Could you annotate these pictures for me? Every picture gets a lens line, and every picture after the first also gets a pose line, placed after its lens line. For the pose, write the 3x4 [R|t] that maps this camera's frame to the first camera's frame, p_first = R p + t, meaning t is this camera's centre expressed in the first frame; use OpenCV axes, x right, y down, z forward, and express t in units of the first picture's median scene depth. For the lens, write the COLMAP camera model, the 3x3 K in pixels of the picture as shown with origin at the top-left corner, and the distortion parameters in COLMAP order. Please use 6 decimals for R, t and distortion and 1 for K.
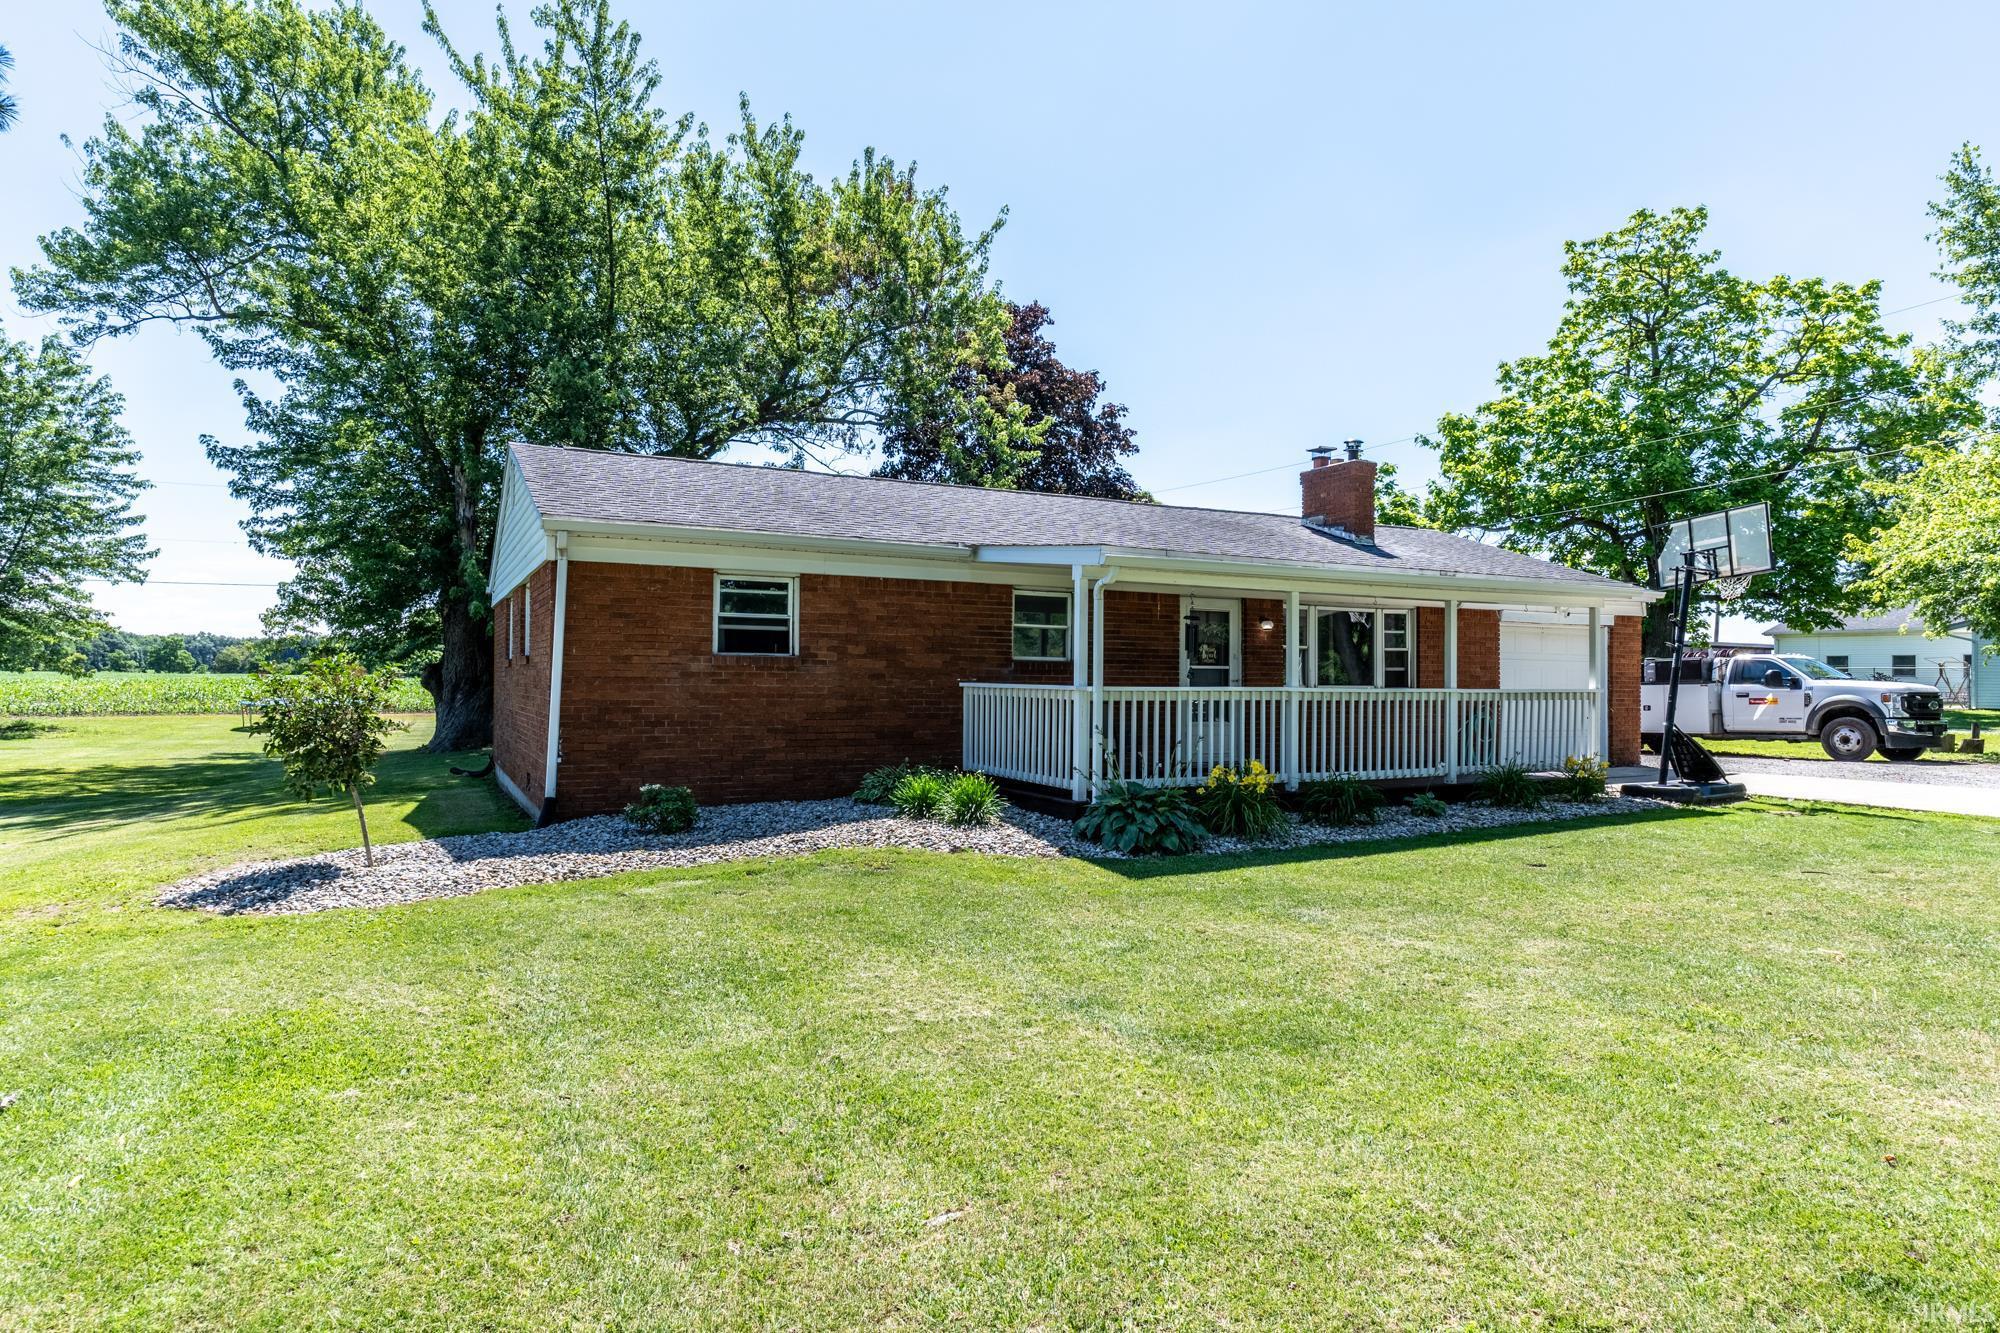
lens RADIAL K [[1146.7, 0, 997.0], [0, 1146.7, 673.0], [0, 0, 1]] dist [-0.015351, -0.000345]
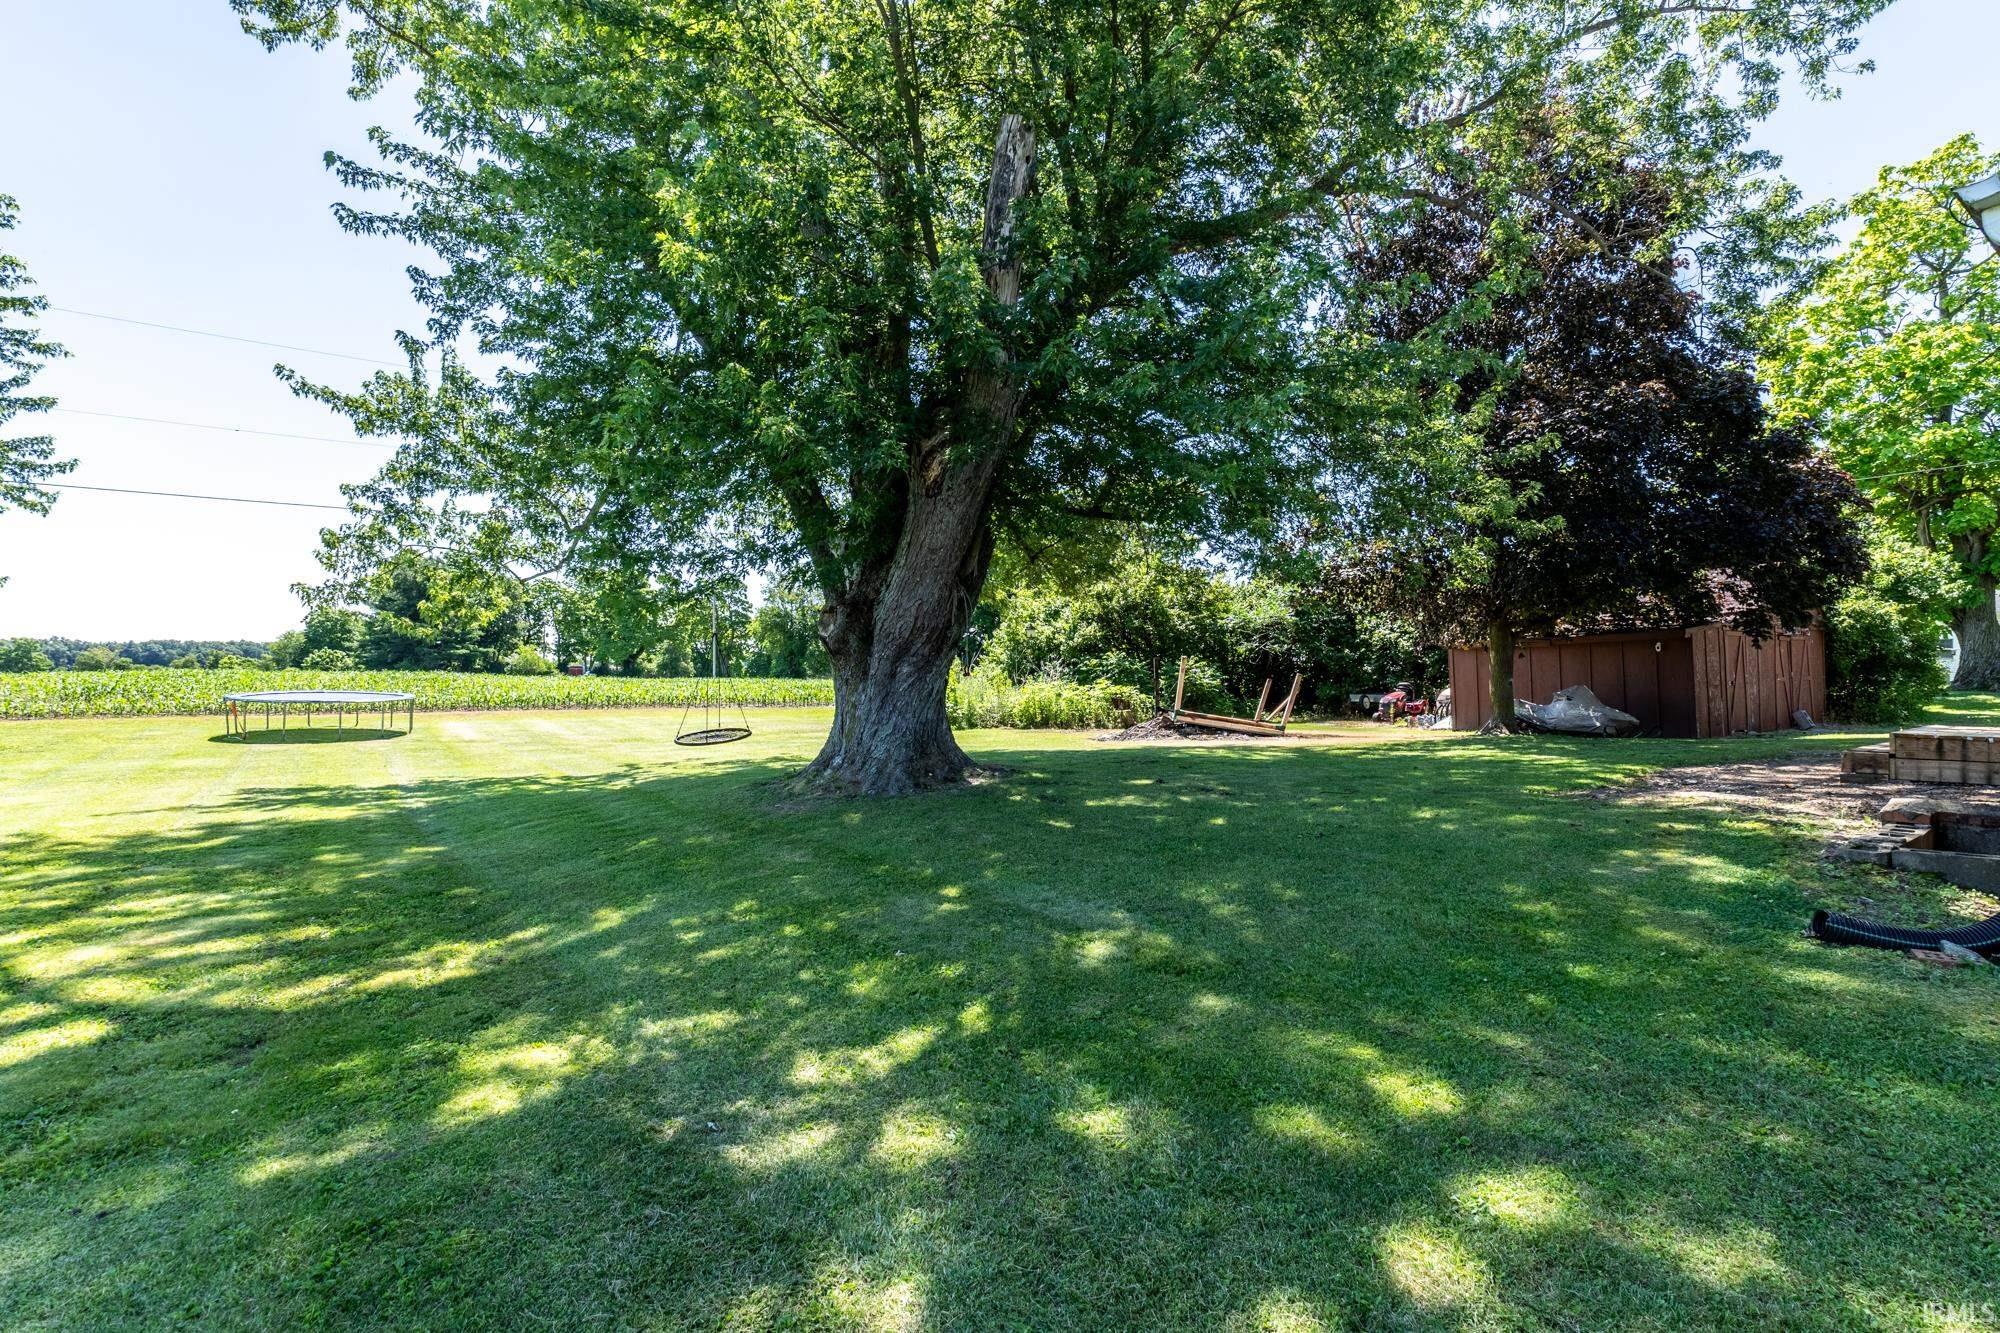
lens RADIAL K [[976.3, 0, 1003.2], [0, 976.3, 675.1], [0, 0, 1]] dist [-0.001768, 0.000072]
pose [[0.987053, -0.002765, 0.160369, -0.320814], [0.002574, 0.999996, 0.001398, 0.013702], [-0.160372, -0.000968, 0.987056, 0.386584]]
